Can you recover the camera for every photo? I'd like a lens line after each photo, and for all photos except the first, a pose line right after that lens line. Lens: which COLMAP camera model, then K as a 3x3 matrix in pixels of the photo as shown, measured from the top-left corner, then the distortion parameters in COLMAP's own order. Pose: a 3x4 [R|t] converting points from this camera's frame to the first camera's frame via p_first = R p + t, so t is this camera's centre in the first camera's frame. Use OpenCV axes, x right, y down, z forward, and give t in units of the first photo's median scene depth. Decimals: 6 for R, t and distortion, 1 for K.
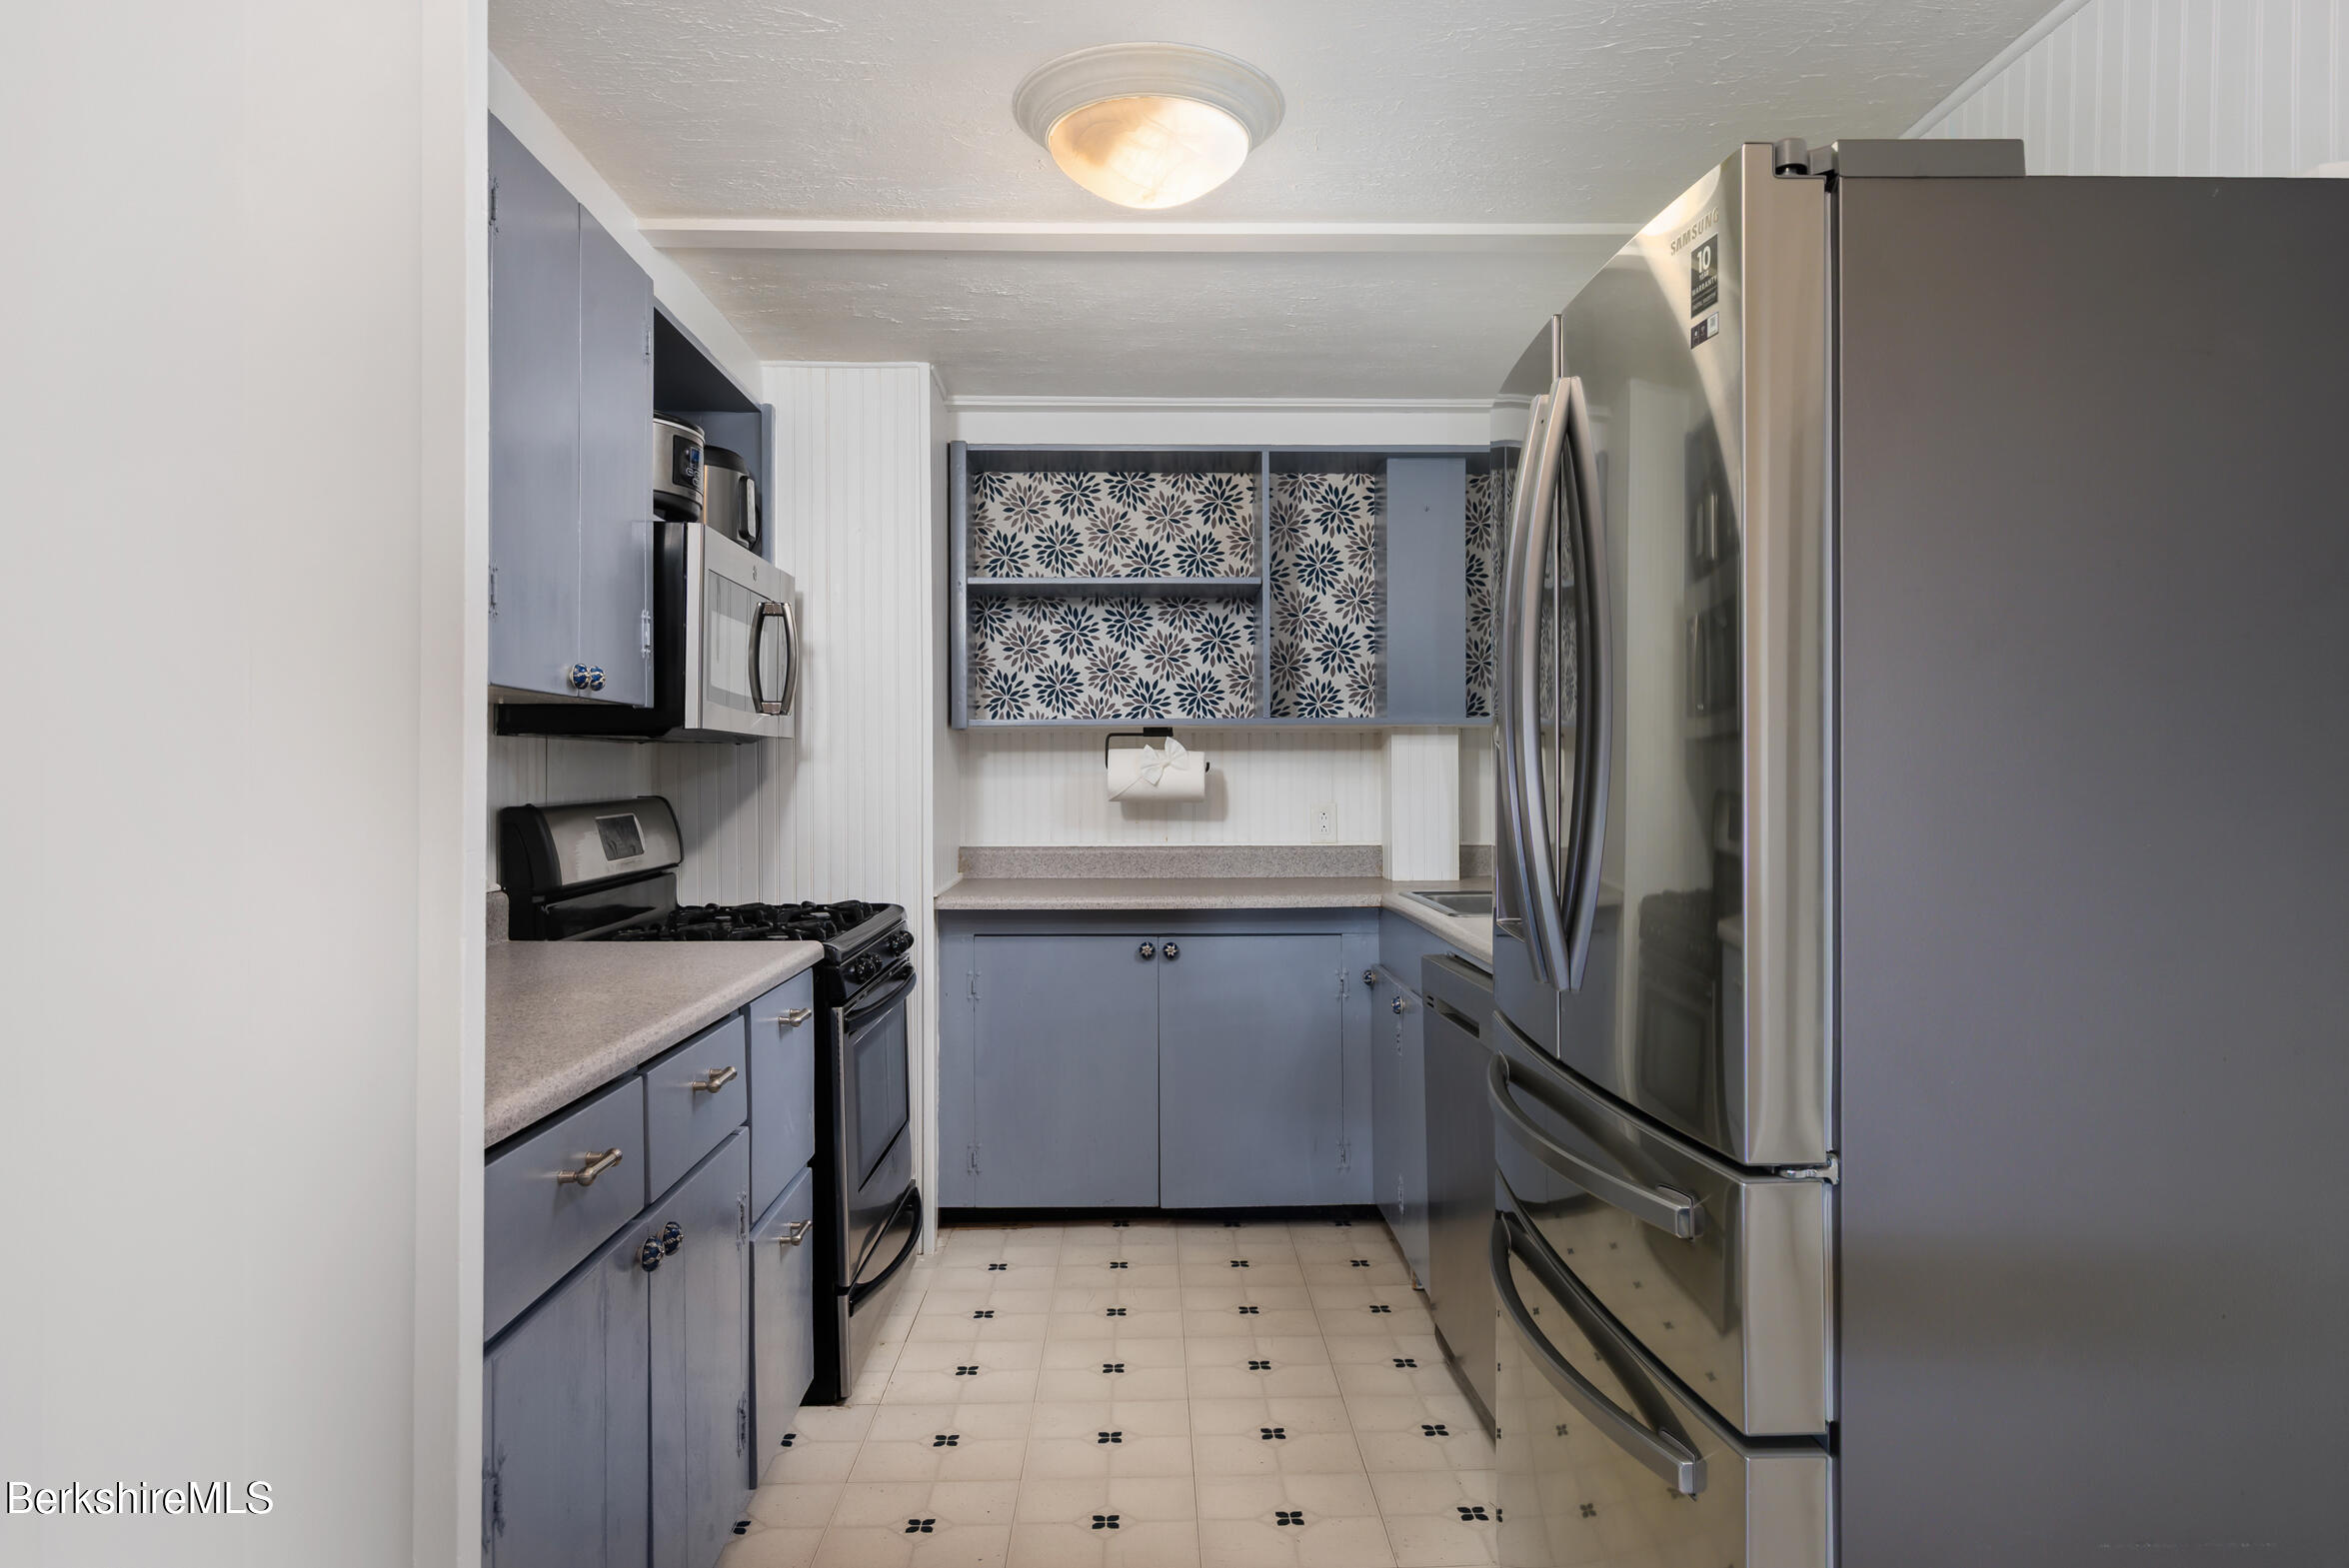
lens RADIAL K [[1404.8, 0, 1181.2], [0, 1404.8, 775.7], [0, 0, 1]] dist [-0.017631, -0.000111]
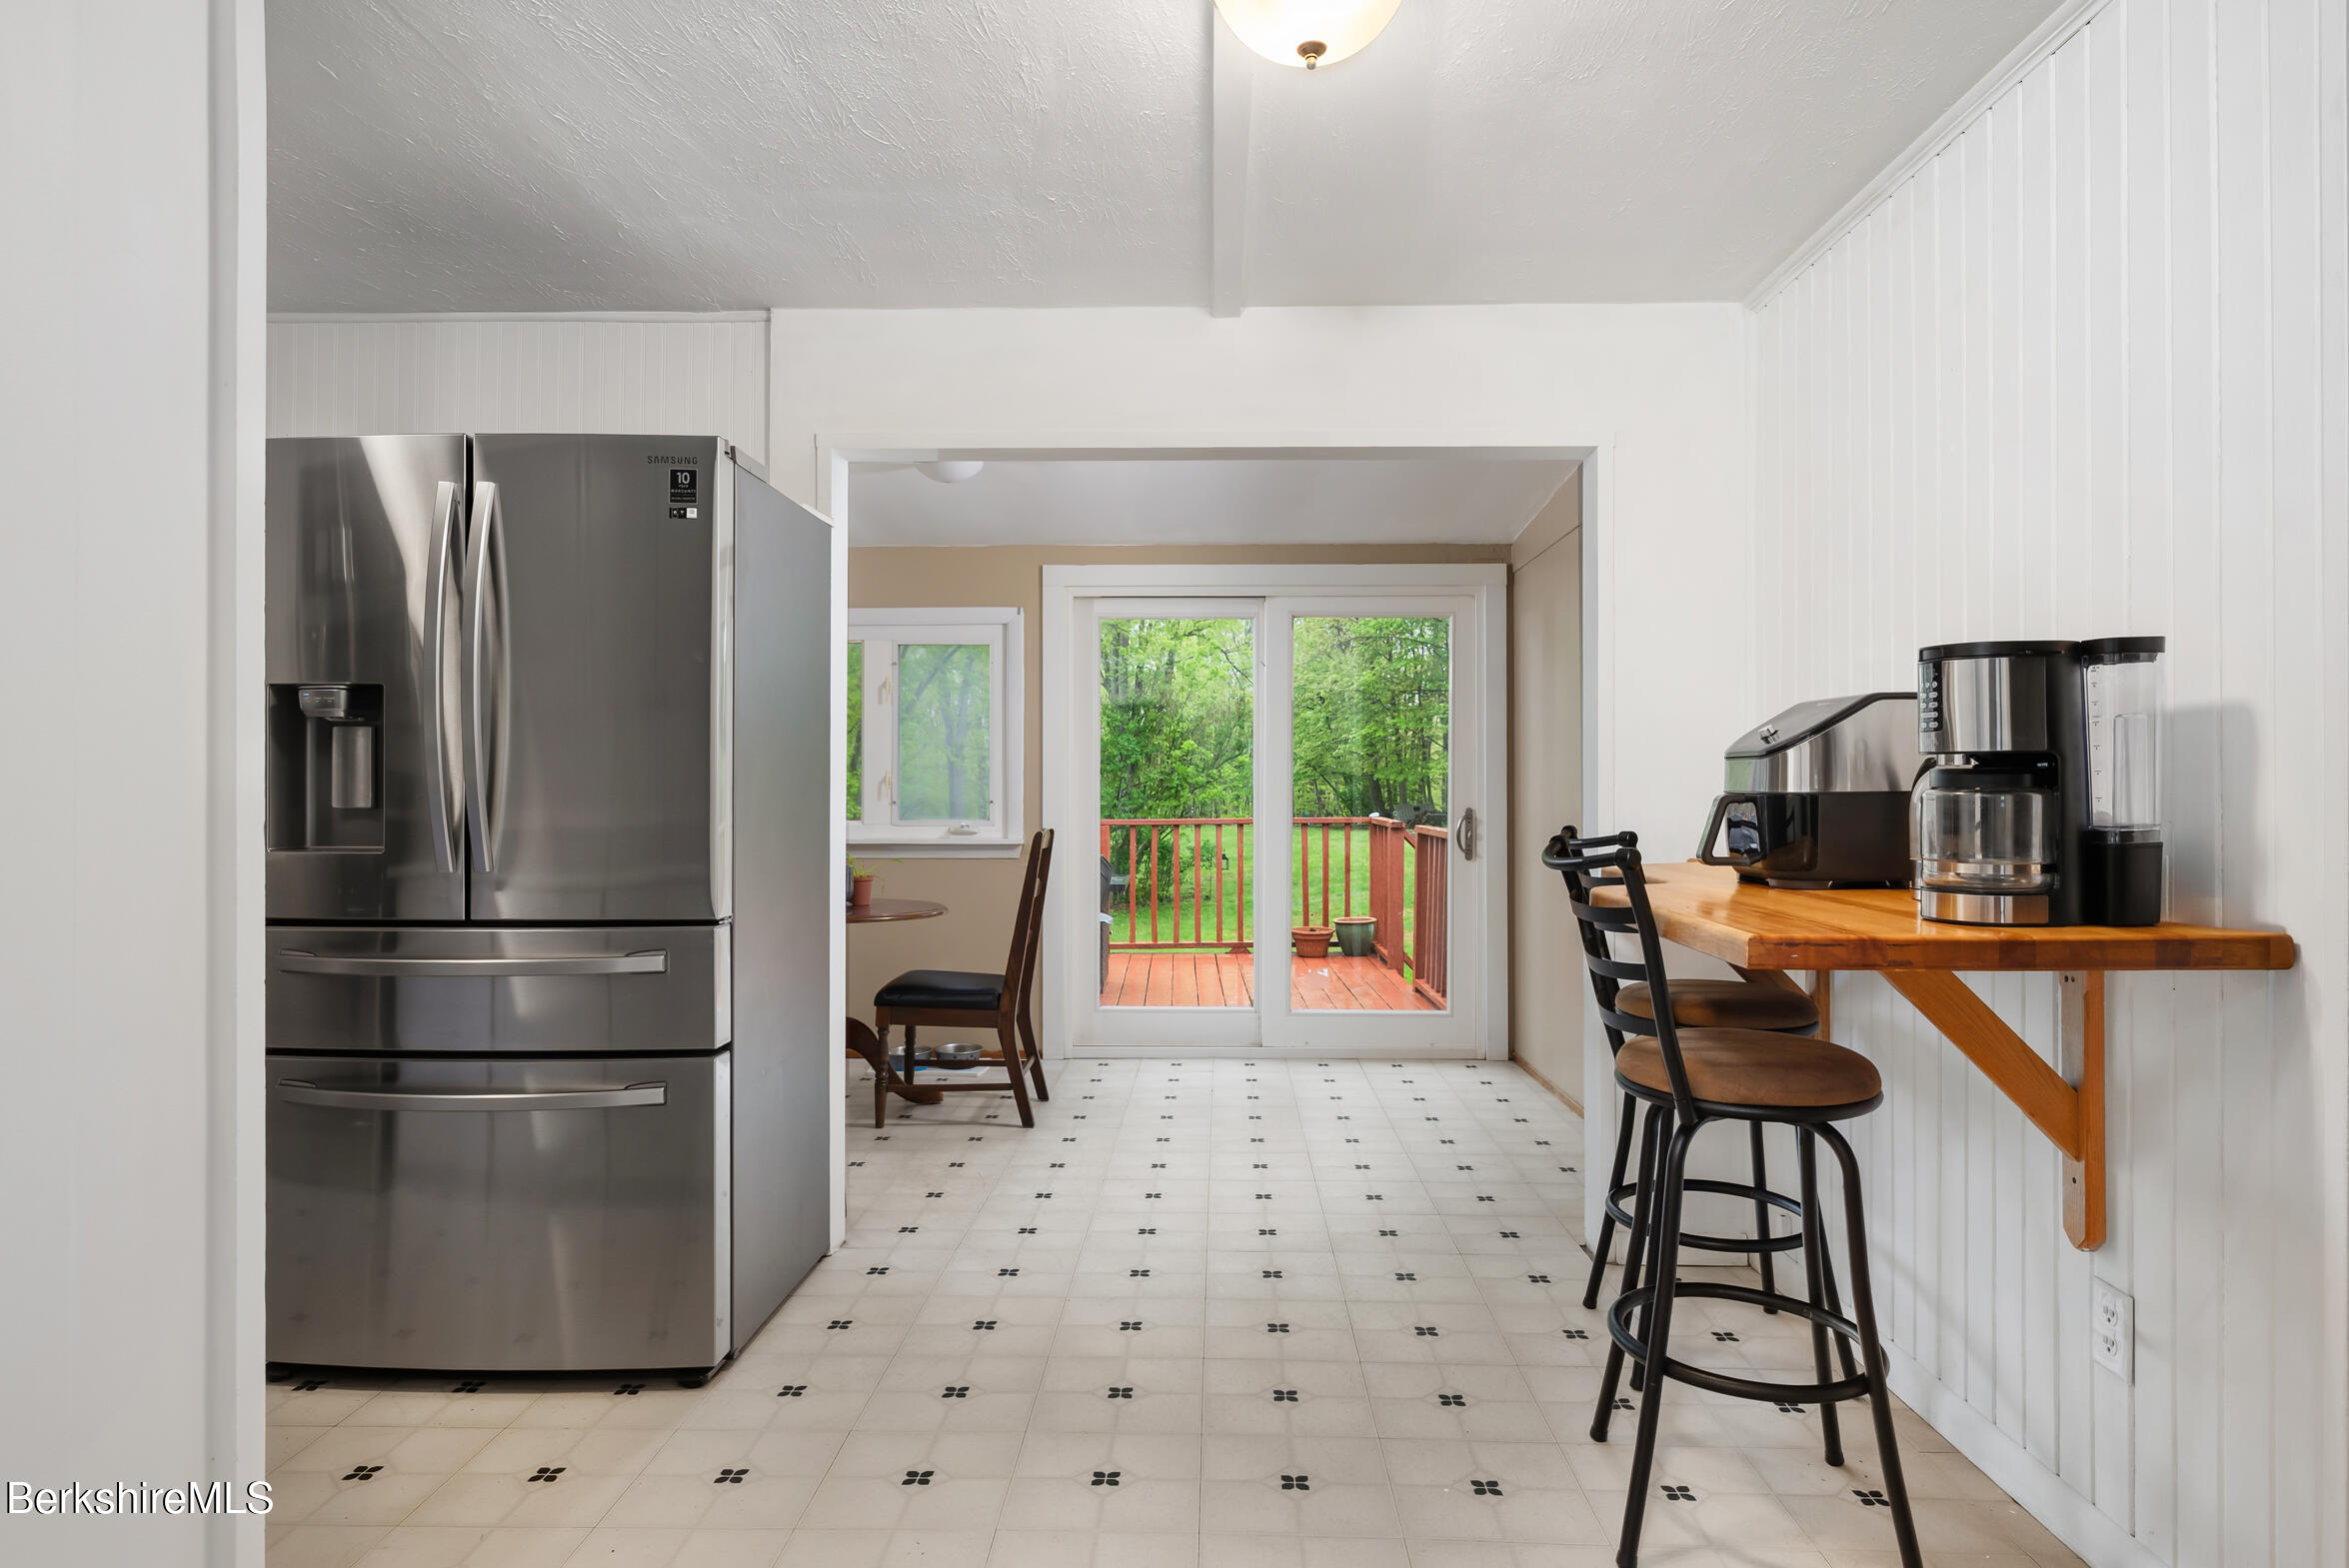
lens RADIAL K [[1303.1, 0, 1175.2], [0, 1303.1, 794.0], [0, 0, 1]] dist [-0.024194, 0.000652]
pose [[0.058251, -0.001990, 0.998300, -0.442481], [0.001378, 0.999997, 0.001913, 0.024965], [-0.998301, 0.001264, 0.058254, 0.057810]]
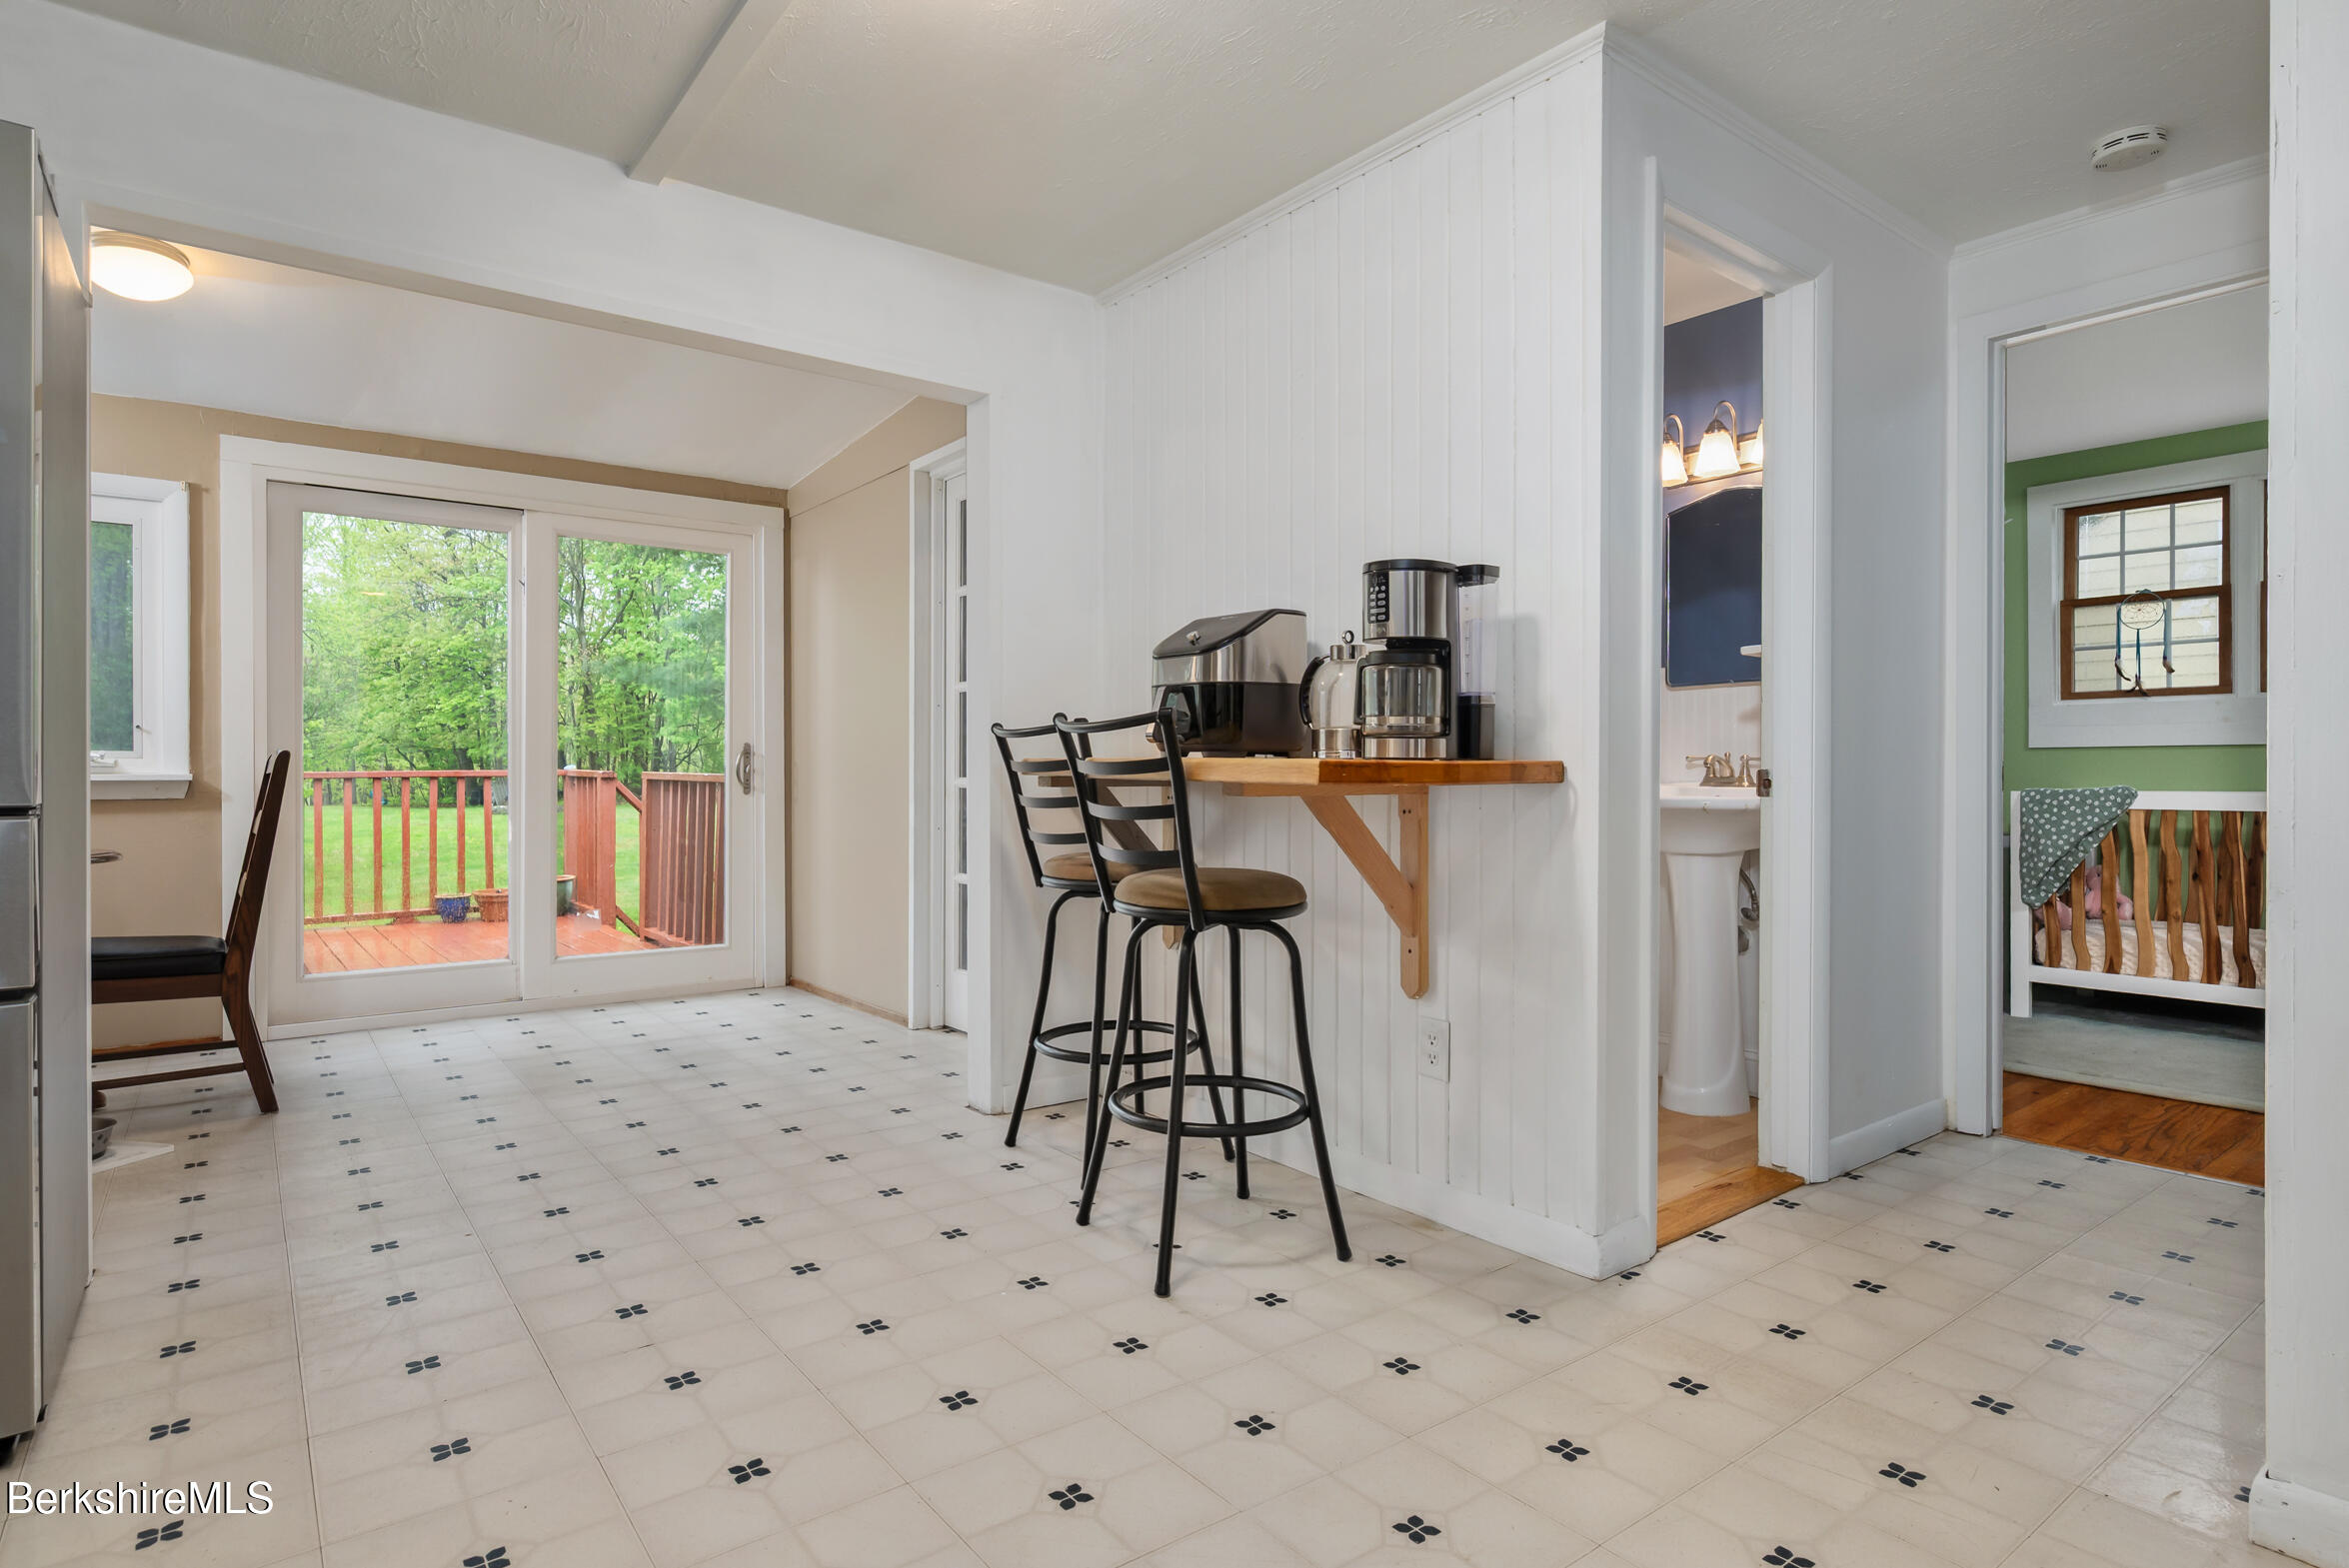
lens RADIAL K [[1233.9, 0, 1184.6], [0, 1233.9, 779.8], [0, 0, 1]] dist [-0.004856, 0.000157]
pose [[-0.590794, -0.005935, 0.806800, -0.407917], [0.001267, 0.999965, 0.008285, 0.070884], [-0.806821, 0.005917, -0.590766, 0.231026]]
